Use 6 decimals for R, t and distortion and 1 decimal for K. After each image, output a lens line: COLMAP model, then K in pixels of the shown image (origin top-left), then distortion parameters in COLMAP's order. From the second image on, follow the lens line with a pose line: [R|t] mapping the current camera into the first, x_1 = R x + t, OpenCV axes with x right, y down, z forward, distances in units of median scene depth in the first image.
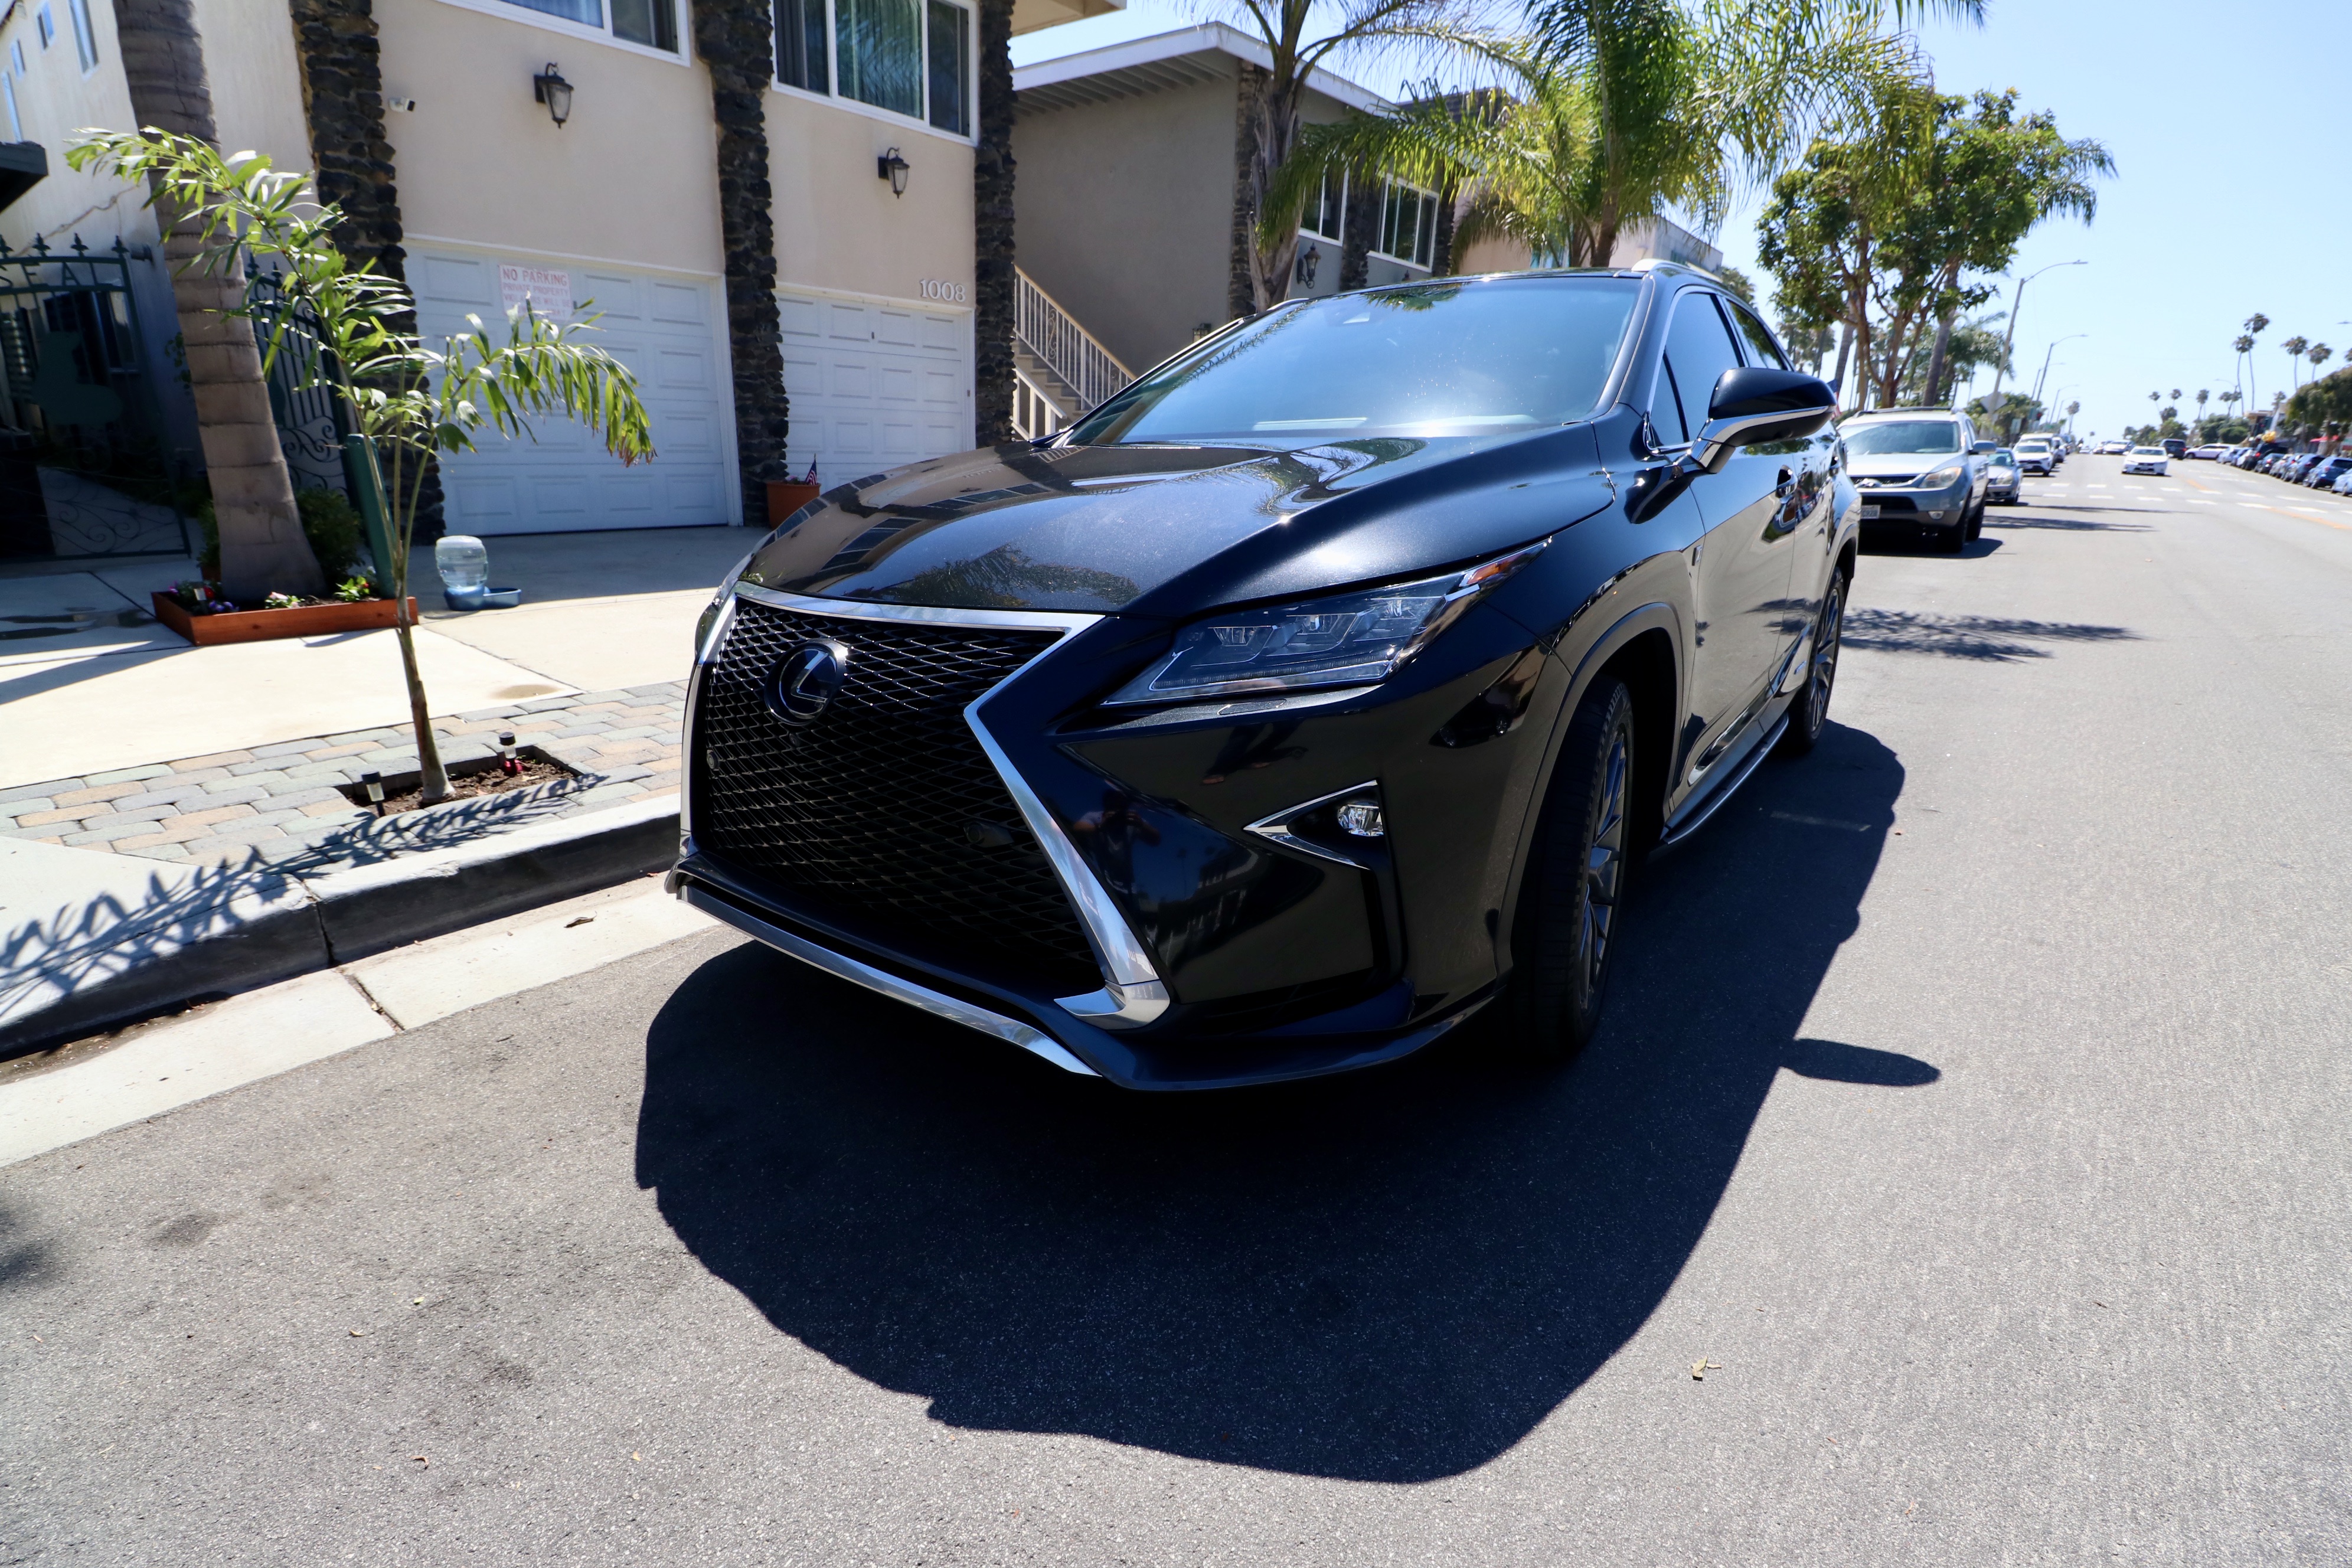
lens RADIAL K [[1097.5, 0, 1168.4], [0, 1097.5, 786.6], [0, 0, 1]] dist [-0.002981, -0.012270]
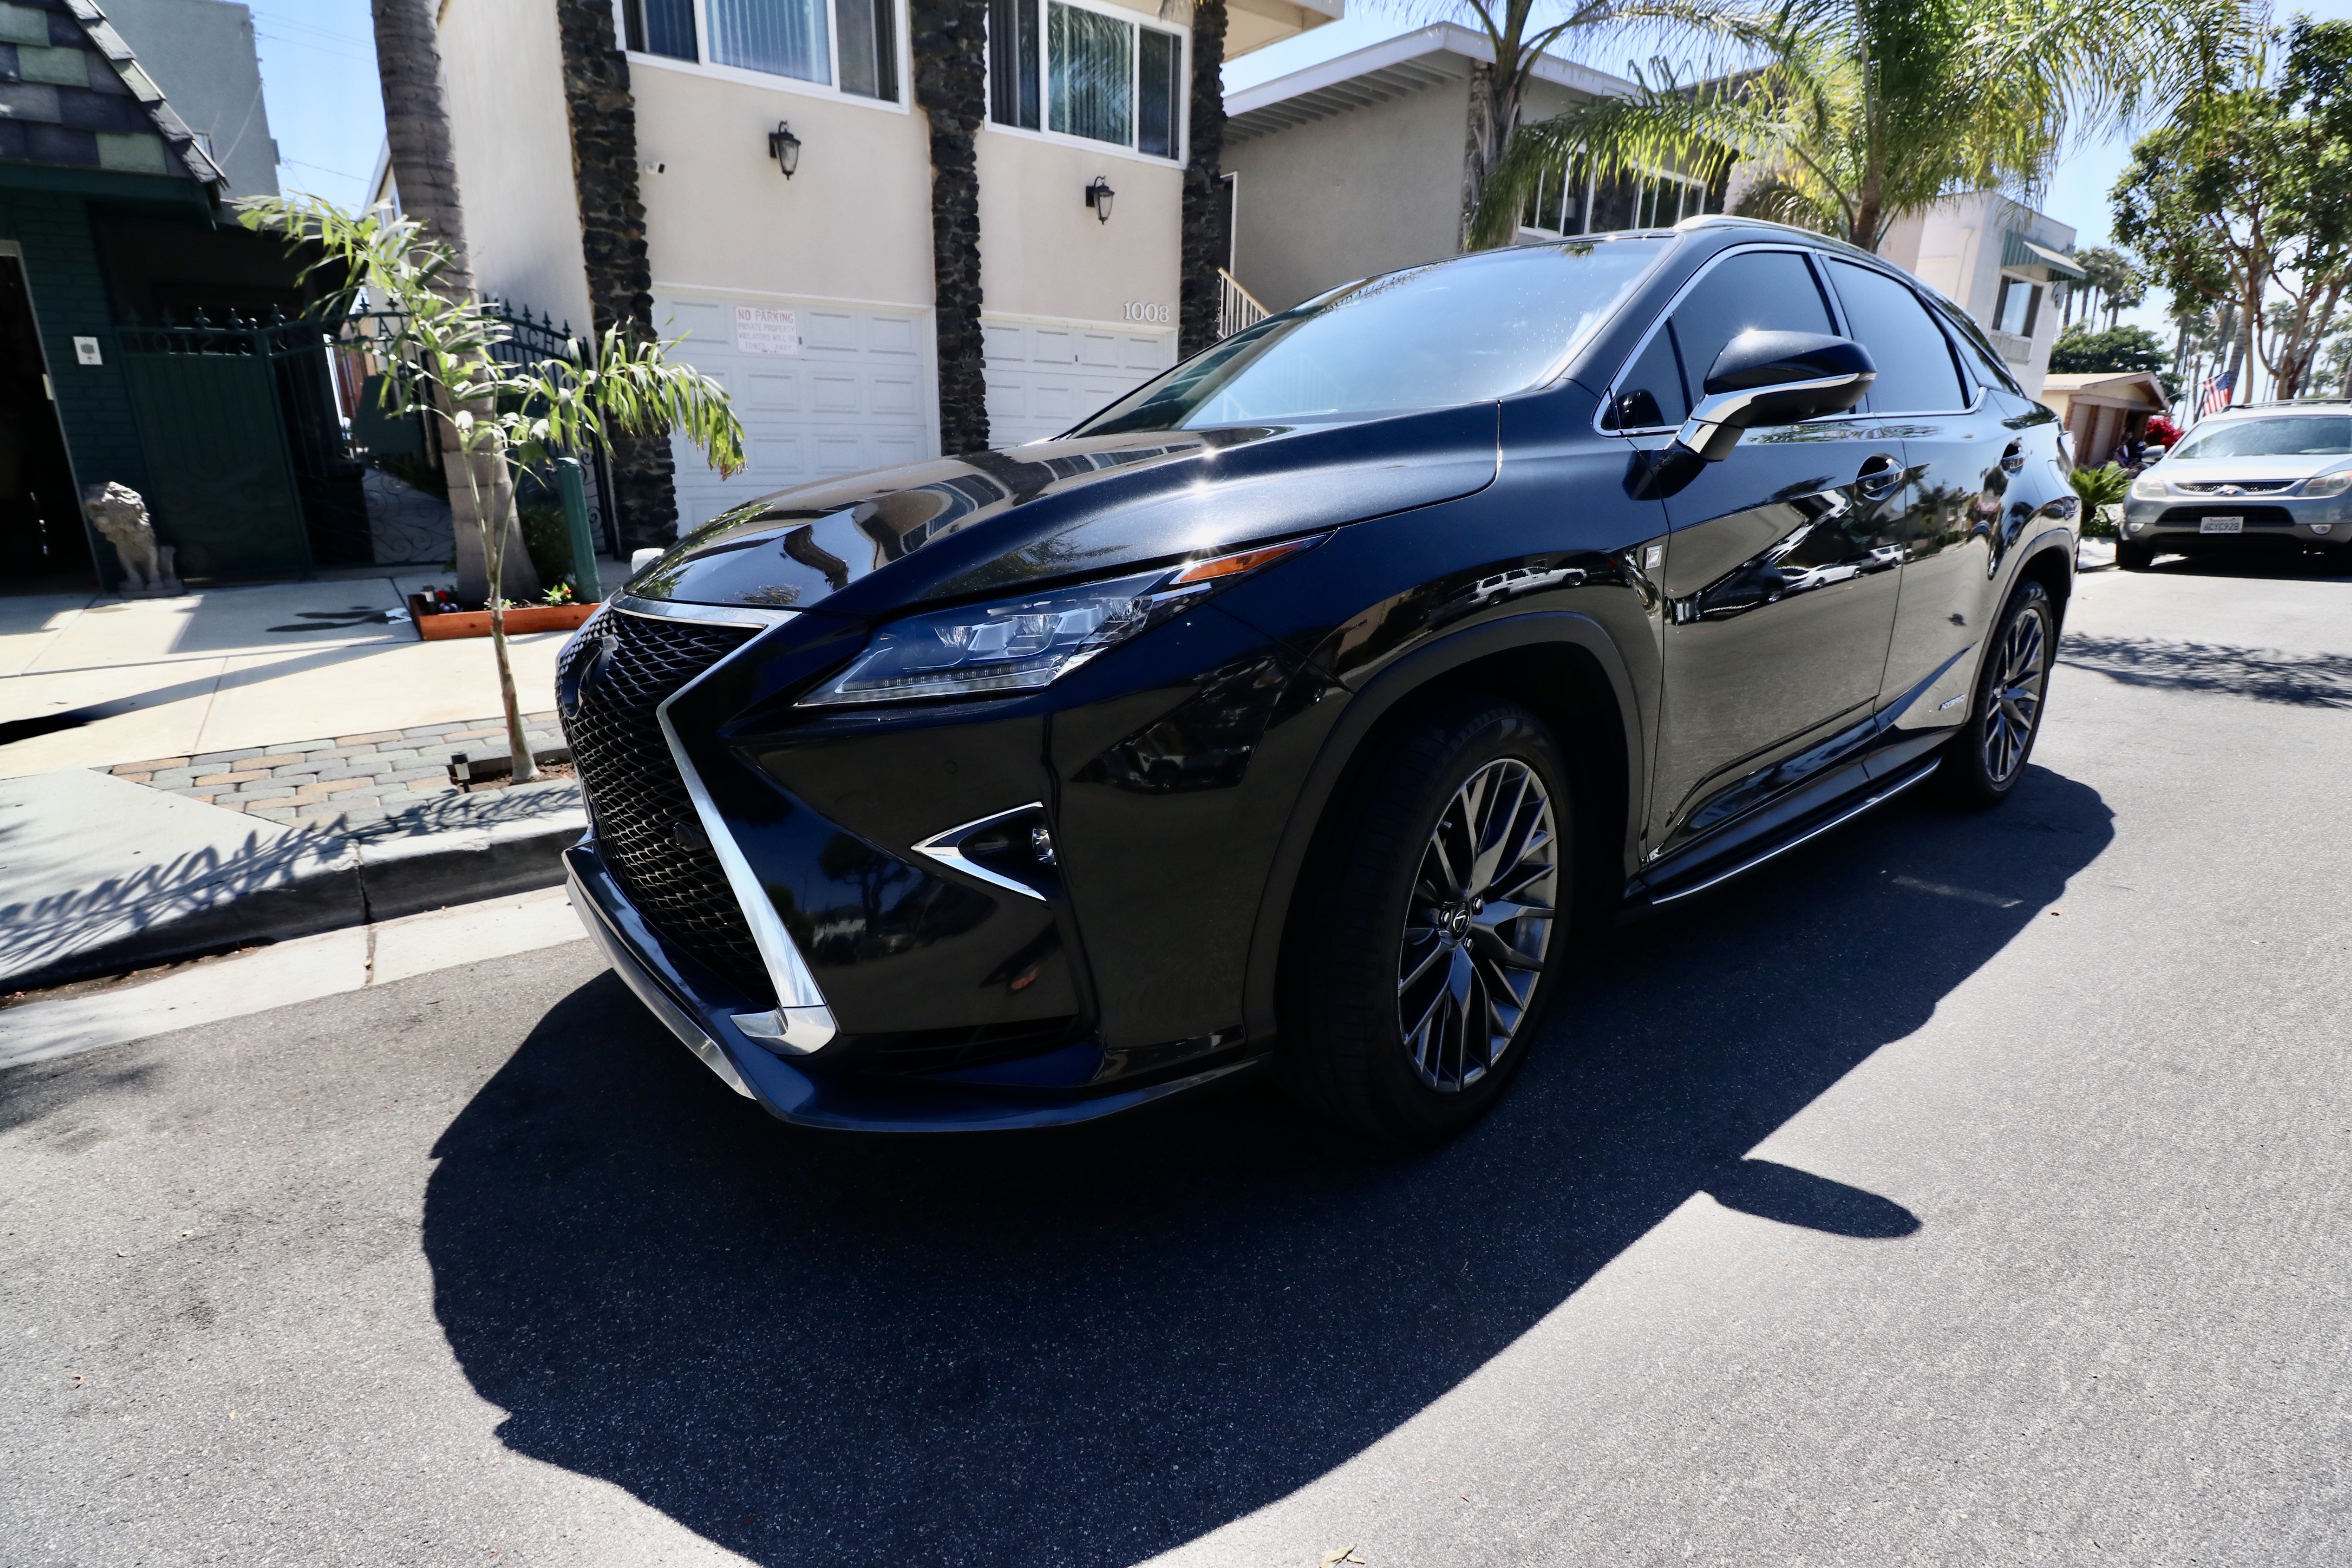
lens RADIAL K [[1096.5, 0, 1159.1], [0, 1096.5, 782.9], [0, 0, 1]] dist [-0.002568, -0.011218]
pose [[0.970834, 0.048887, -0.234715, 0.089524], [-0.053551, 0.998473, -0.013533, -0.002575], [0.233695, 0.025708, 0.971970, 0.030937]]
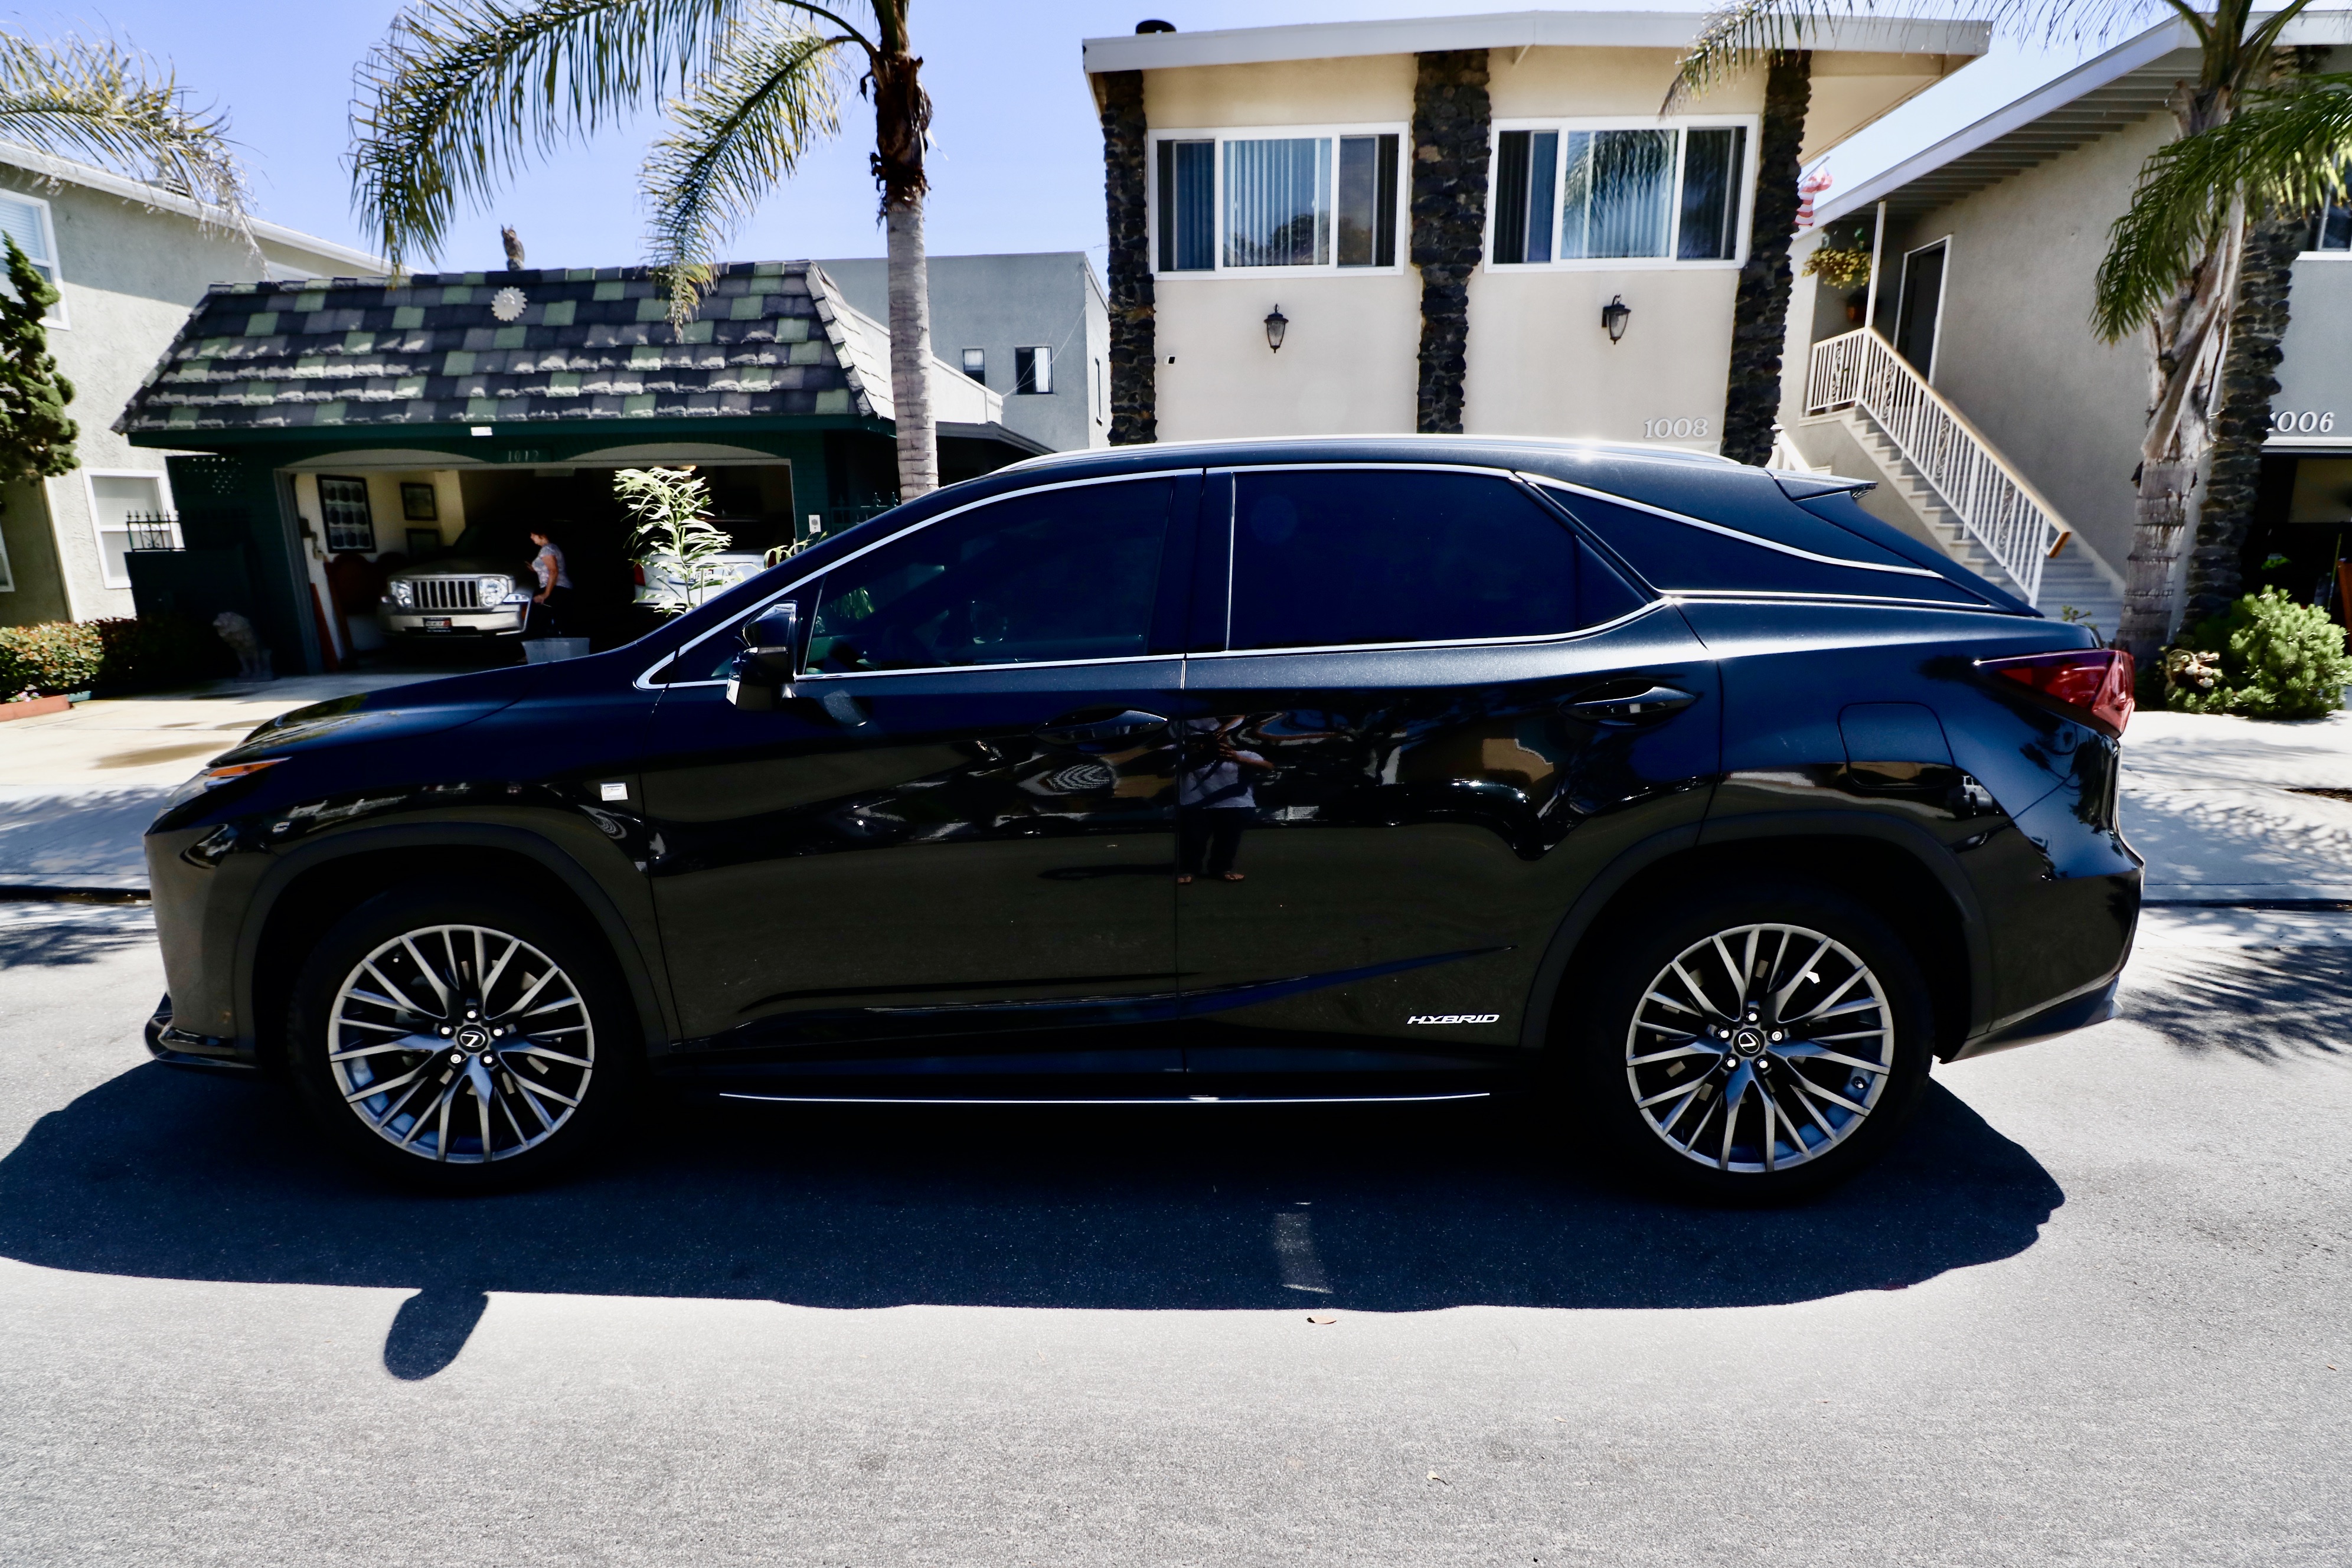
lens RADIAL K [[1096.5, 0, 1159.1], [0, 1096.5, 782.9], [0, 0, 1]] dist [-0.002568, -0.011218]
pose [[0.577529, 0.139818, -0.804308, 0.440946], [-0.224874, 0.974356, 0.007909, -0.094992], [0.784788, 0.176300, 0.594160, 0.219686]]
